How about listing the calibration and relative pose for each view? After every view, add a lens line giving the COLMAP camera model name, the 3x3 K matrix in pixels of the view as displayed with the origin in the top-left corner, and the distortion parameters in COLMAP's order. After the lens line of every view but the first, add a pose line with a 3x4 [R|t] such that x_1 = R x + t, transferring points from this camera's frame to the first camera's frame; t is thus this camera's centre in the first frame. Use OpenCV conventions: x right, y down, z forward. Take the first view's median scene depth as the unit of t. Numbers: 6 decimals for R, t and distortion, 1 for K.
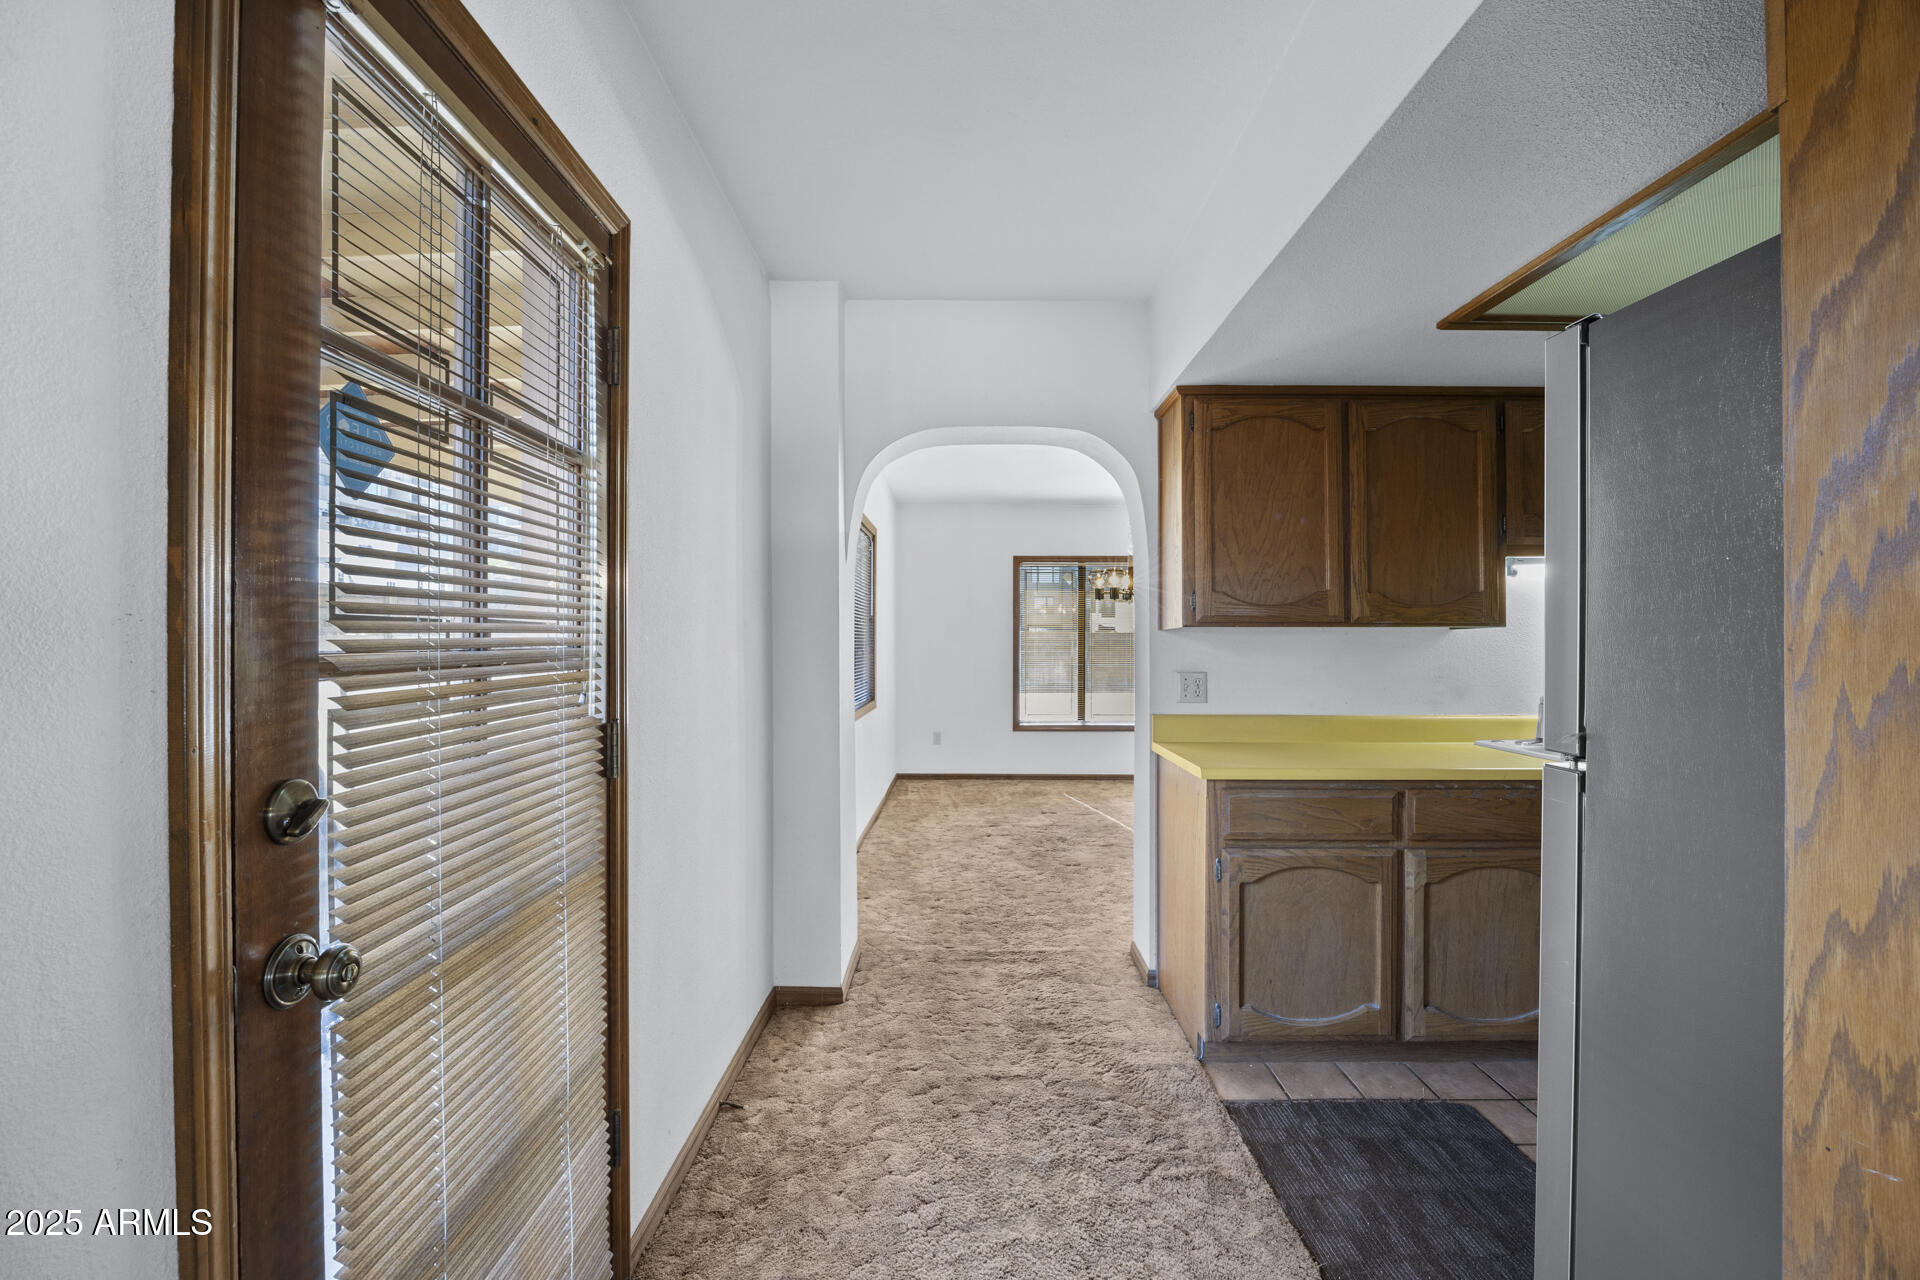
lens RADIAL K [[828.5, 0, 960.3], [0, 828.5, 634.2], [0, 0, 1]] dist [-0.018112, 0.000665]
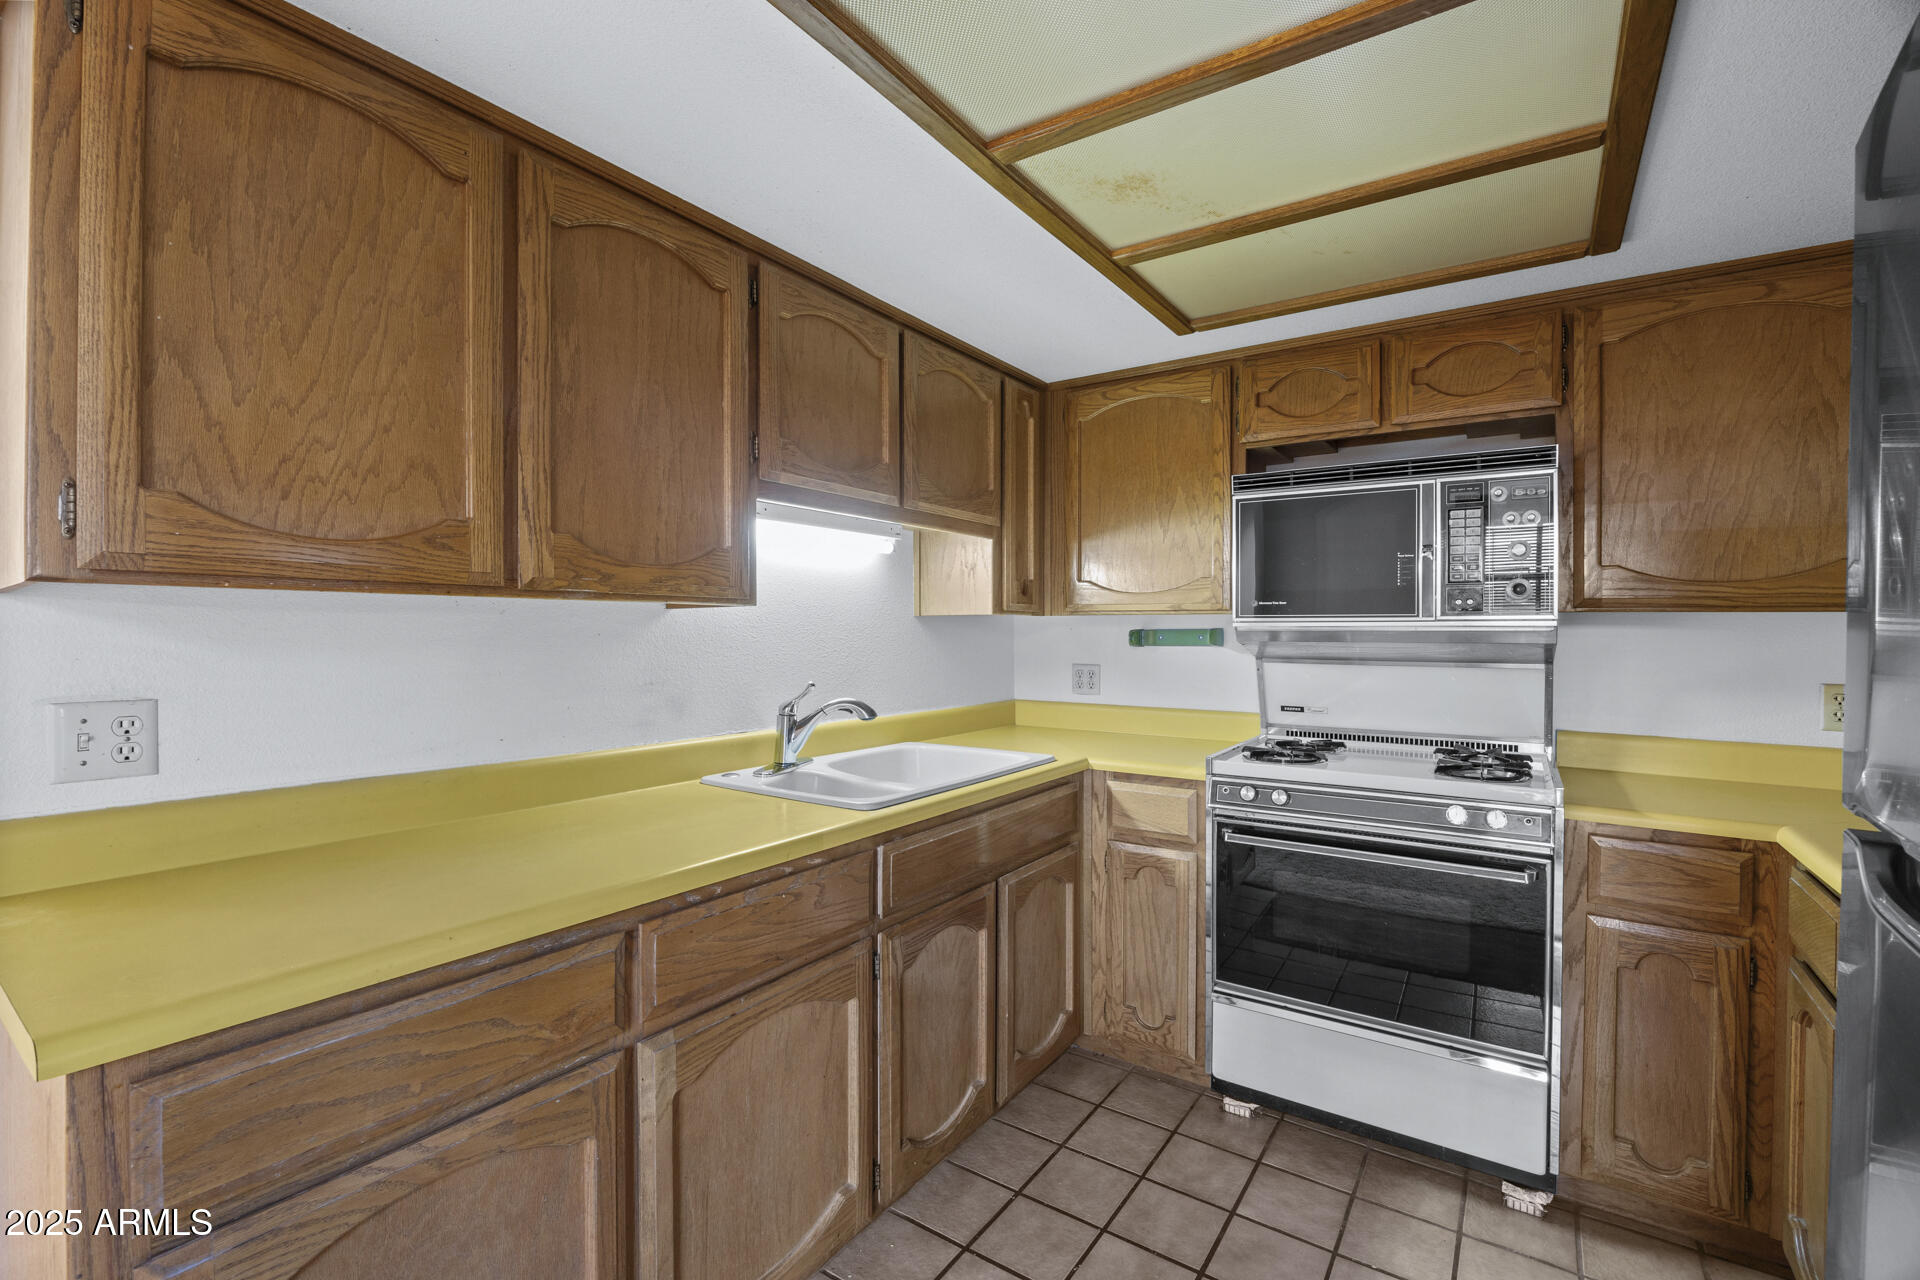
lens RADIAL K [[828.5, 0, 961.9], [0, 828.5, 628.6], [0, 0, 1]] dist [-0.018112, 0.000665]
pose [[0.562025, 0.001925, 0.827118, 0.211434], [-0.005590, 0.999983, 0.001471, 0.007980], [-0.827101, -0.005450, 0.562027, 0.496057]]
